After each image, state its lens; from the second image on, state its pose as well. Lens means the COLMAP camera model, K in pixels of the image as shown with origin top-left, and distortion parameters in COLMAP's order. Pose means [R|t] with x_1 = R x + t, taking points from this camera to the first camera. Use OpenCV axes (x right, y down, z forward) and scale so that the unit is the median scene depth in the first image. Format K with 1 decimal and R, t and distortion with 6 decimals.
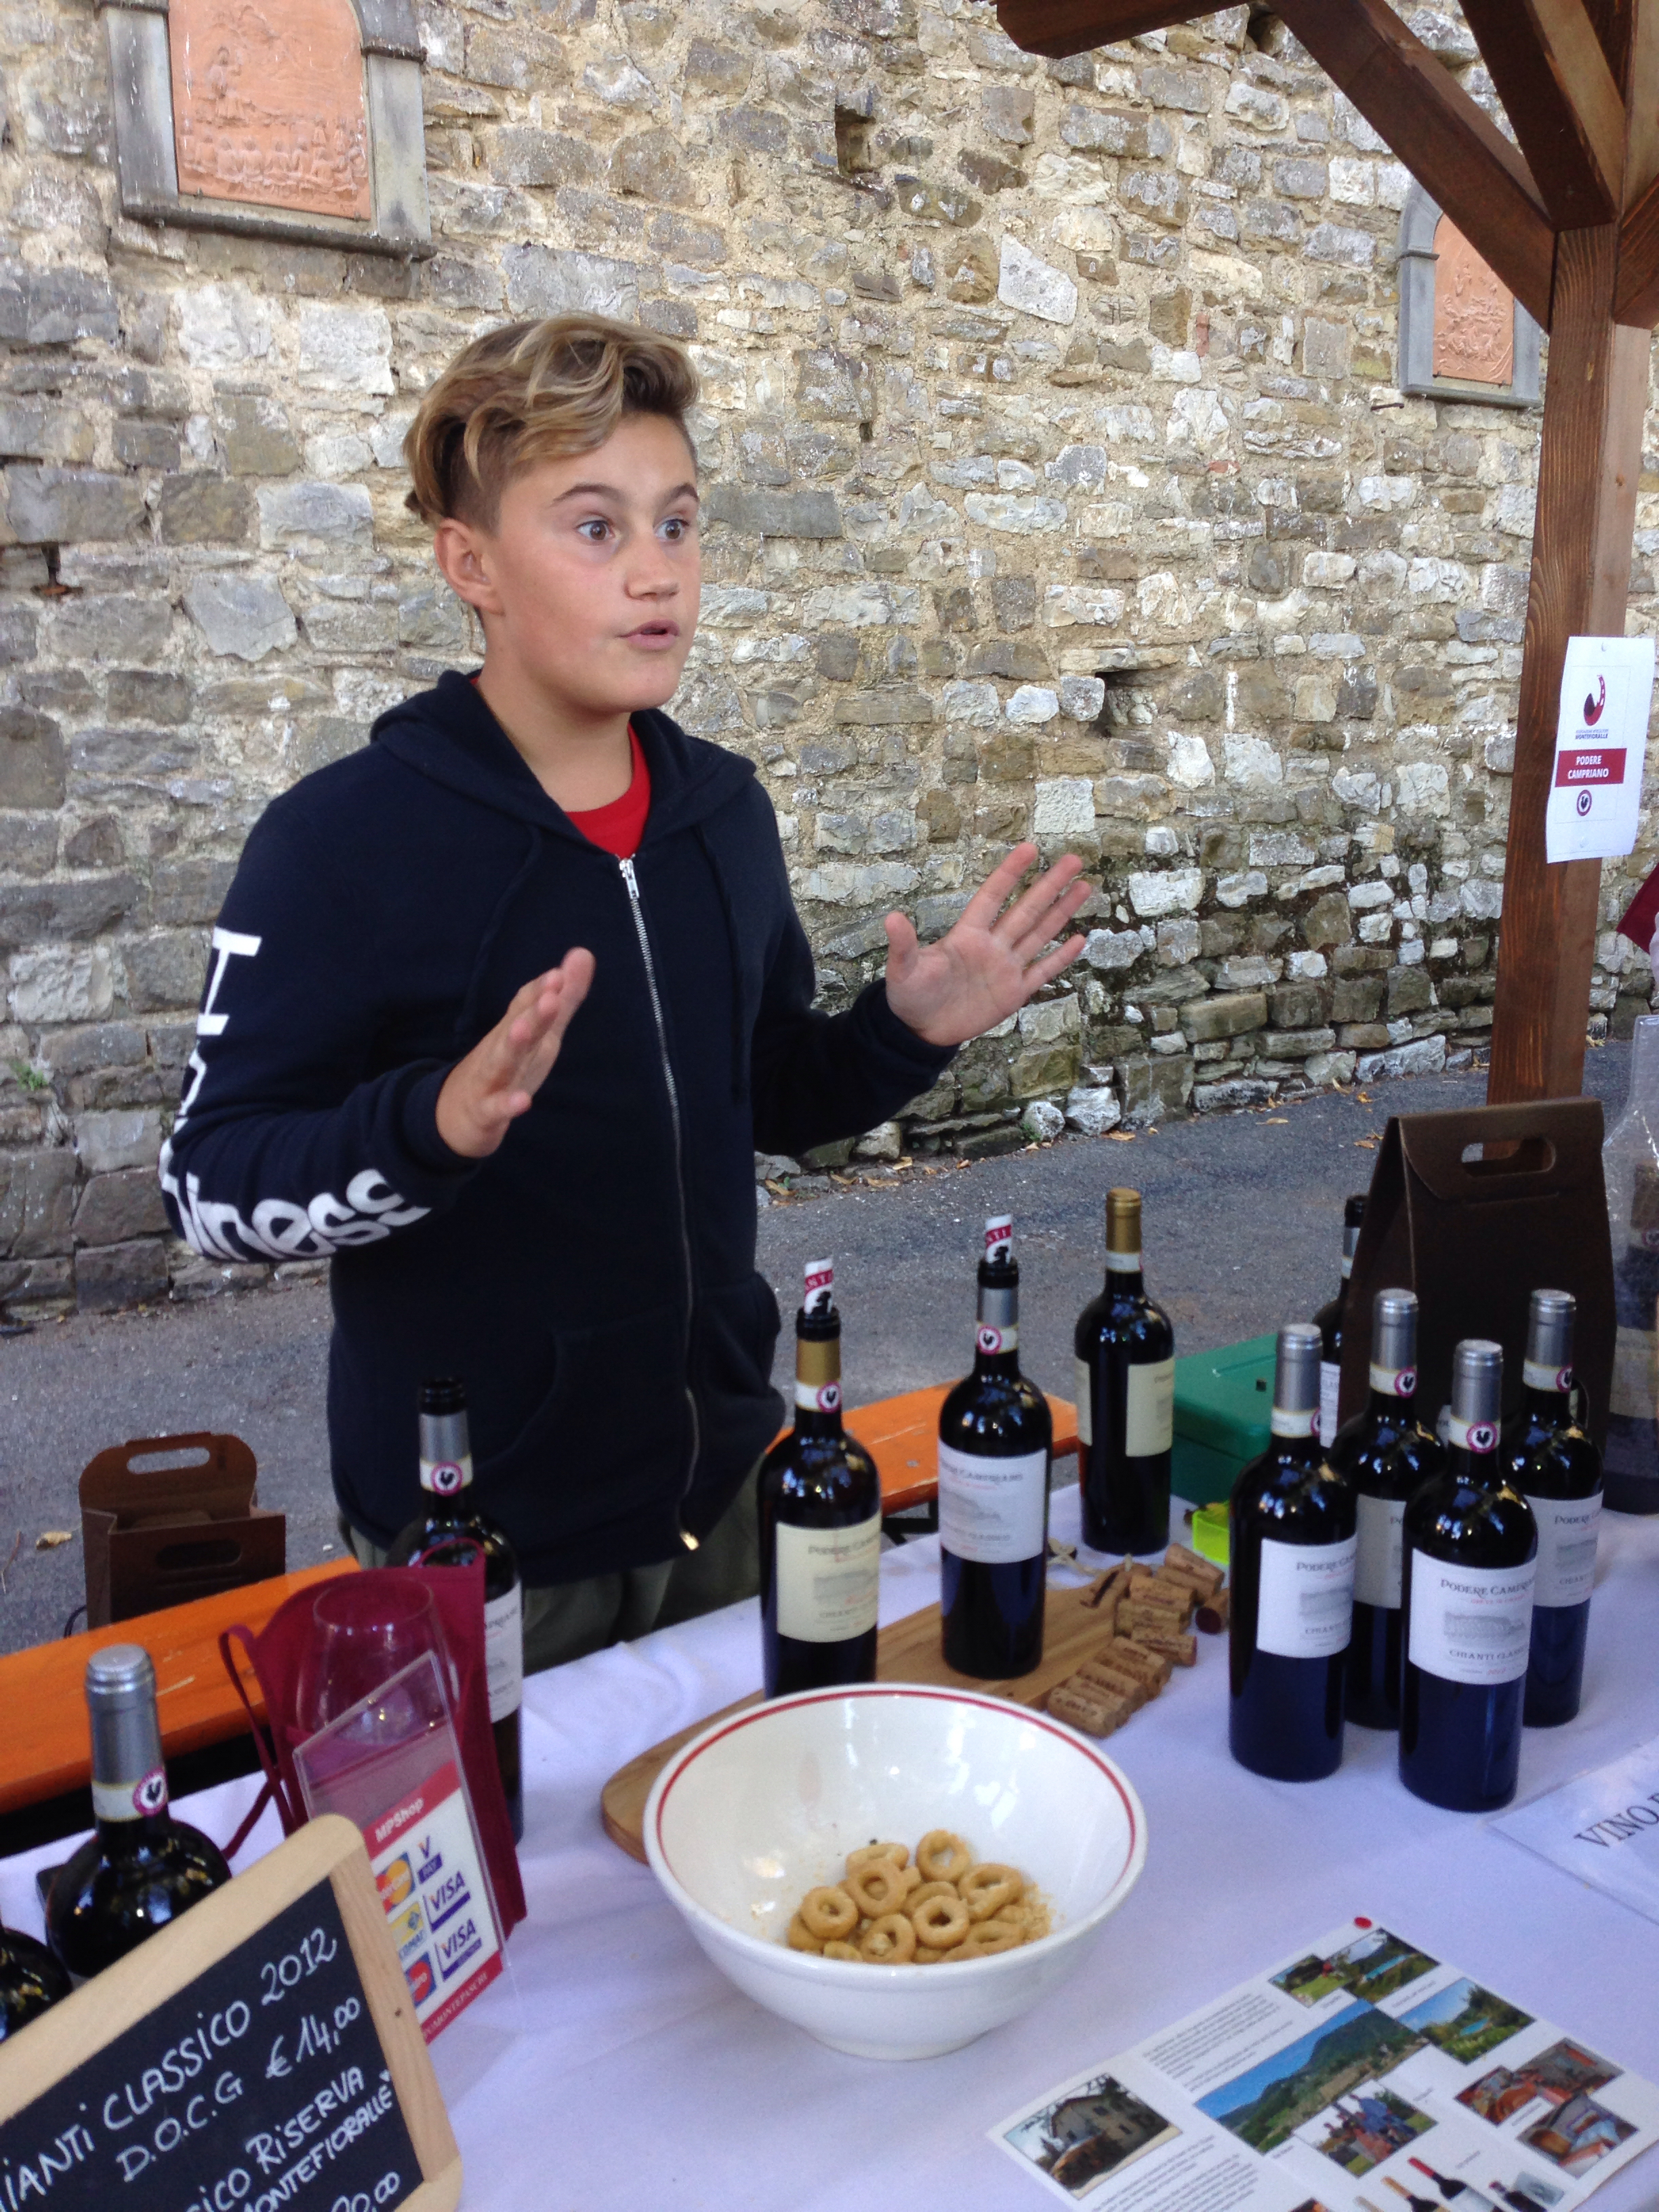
lens RADIAL K [[2002.5, 0, 829.5], [0, 2002.5, 1106.0], [0, 0, 1]] dist [0.158490, -0.260519]
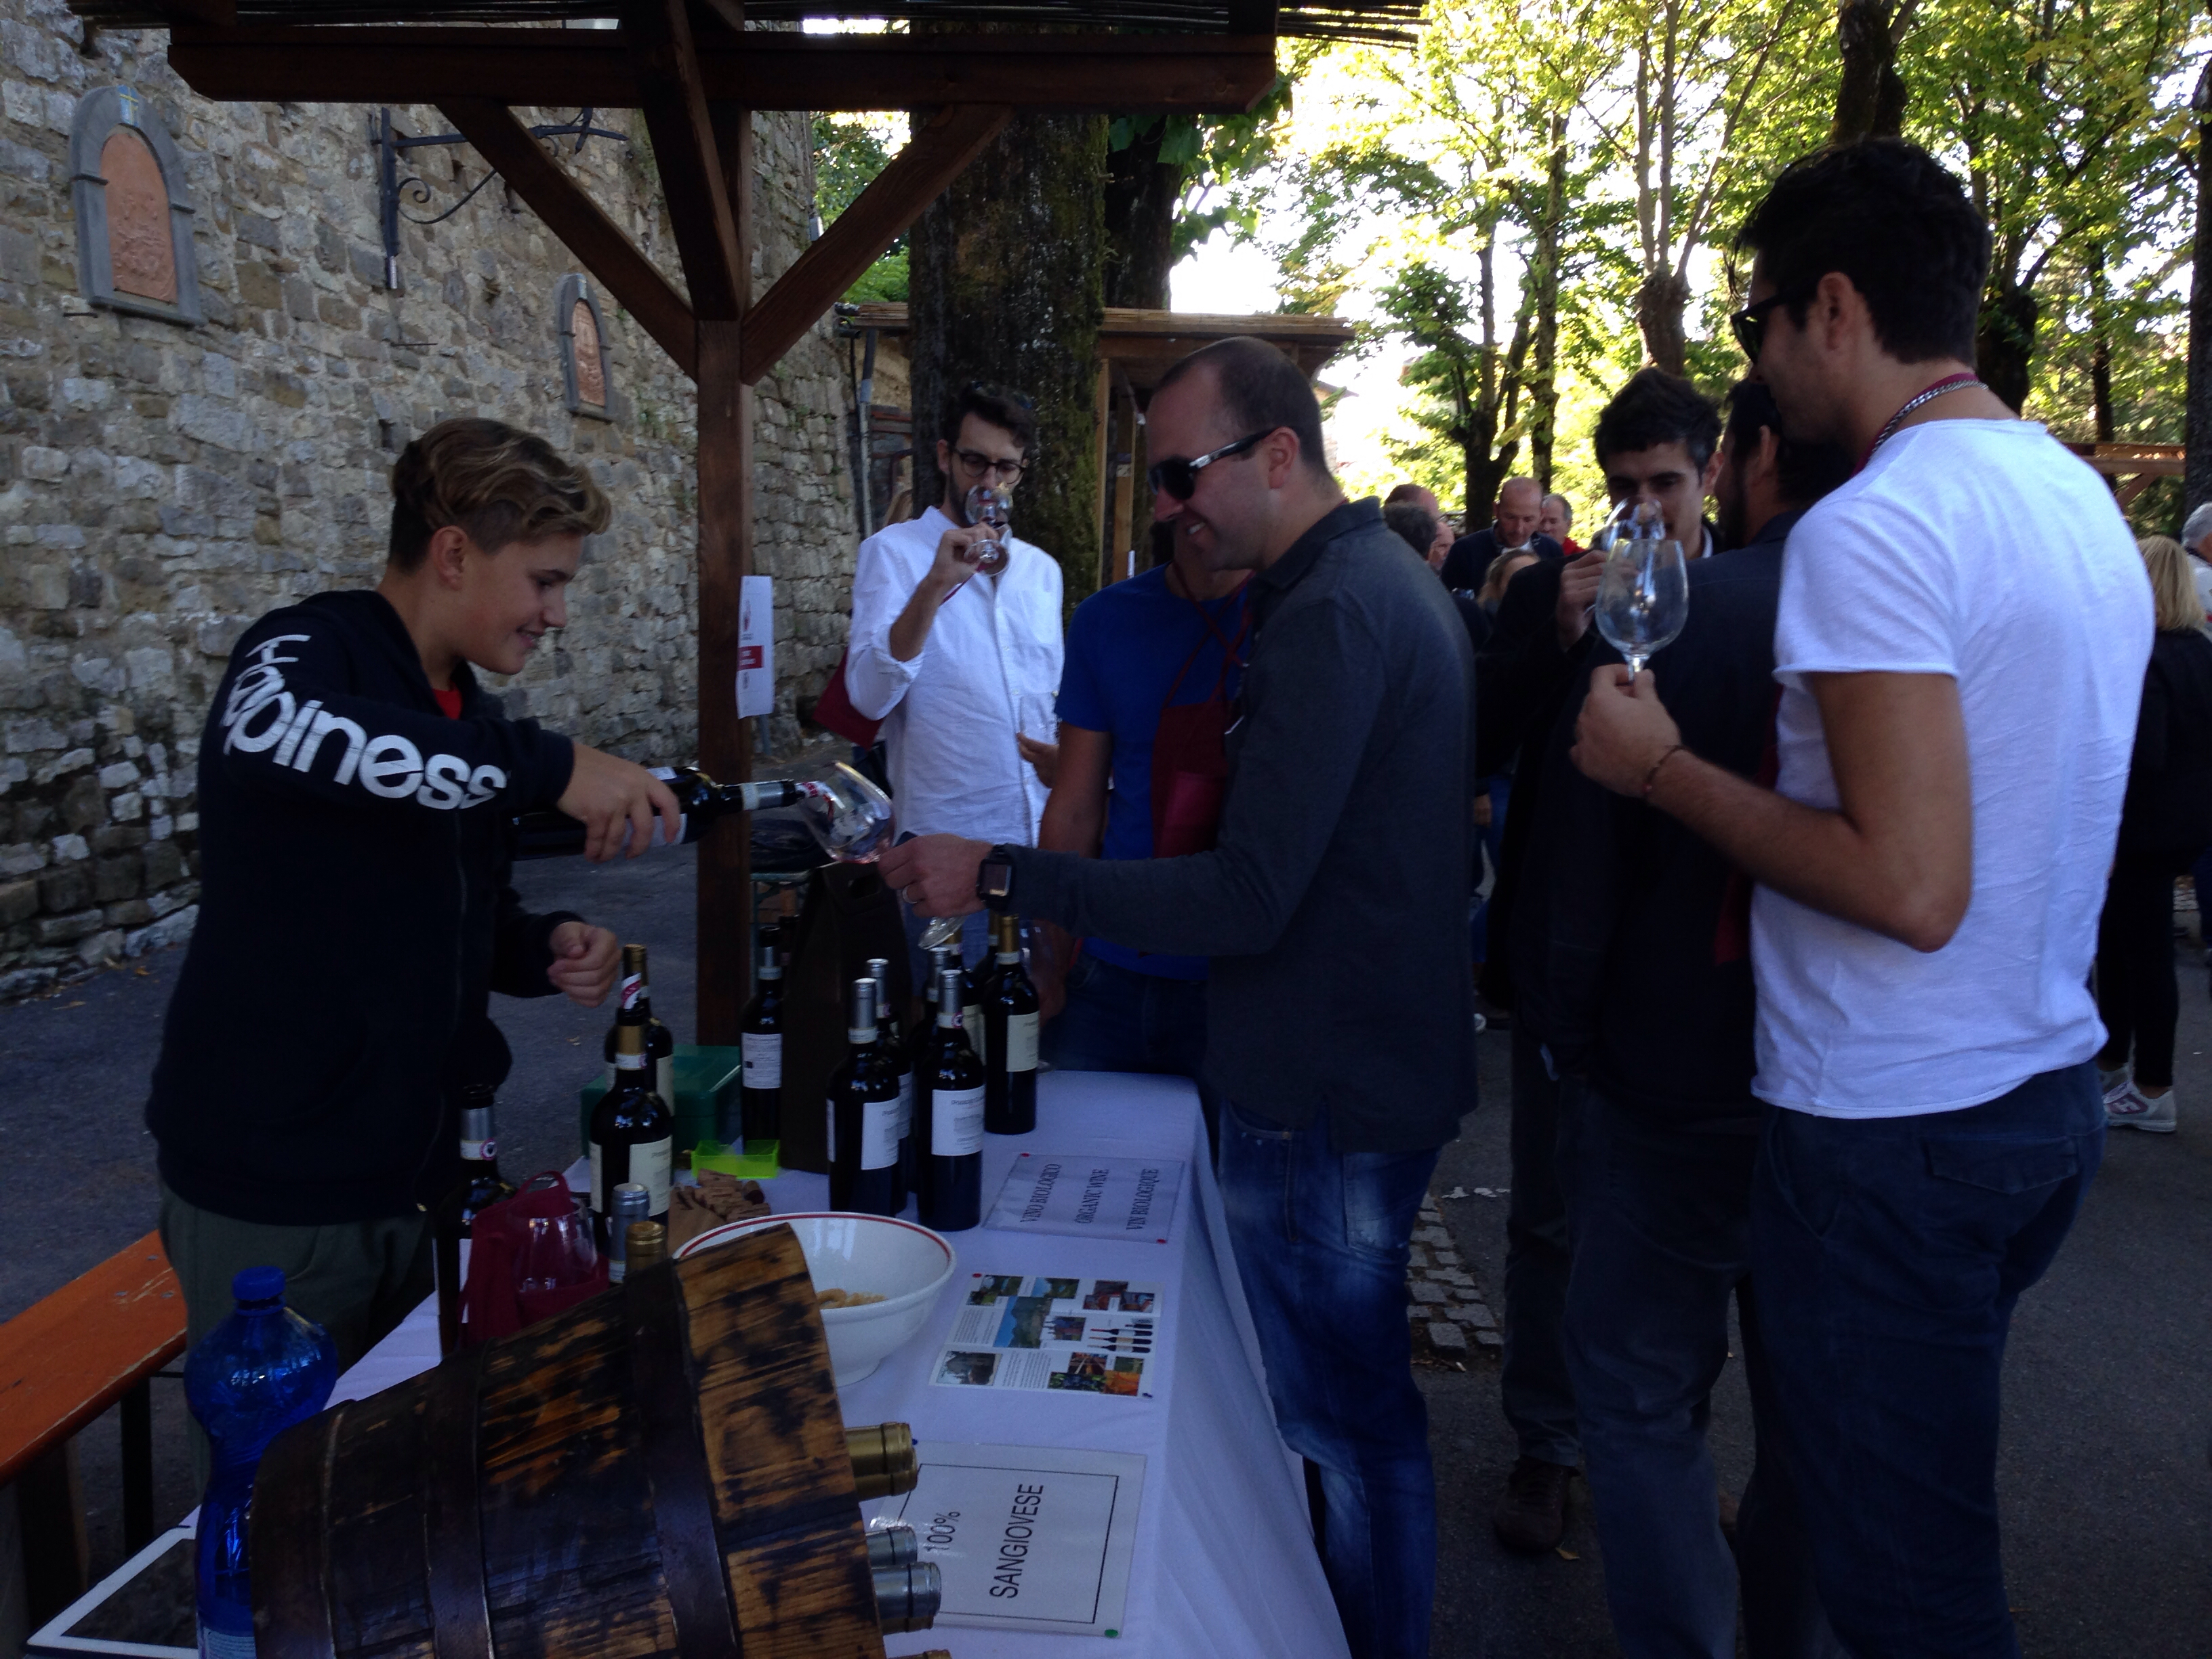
lens RADIAL K [[2002.5, 0, 1106.0], [0, 2002.5, 829.5], [0, 0, 1]] dist [0.158490, -0.260519]
pose [[0.671637, -0.087853, 0.735654, -0.165907], [0.142002, 0.989800, -0.011442, 0.005839], [-0.727145, 0.112149, 0.677261, -0.063739]]
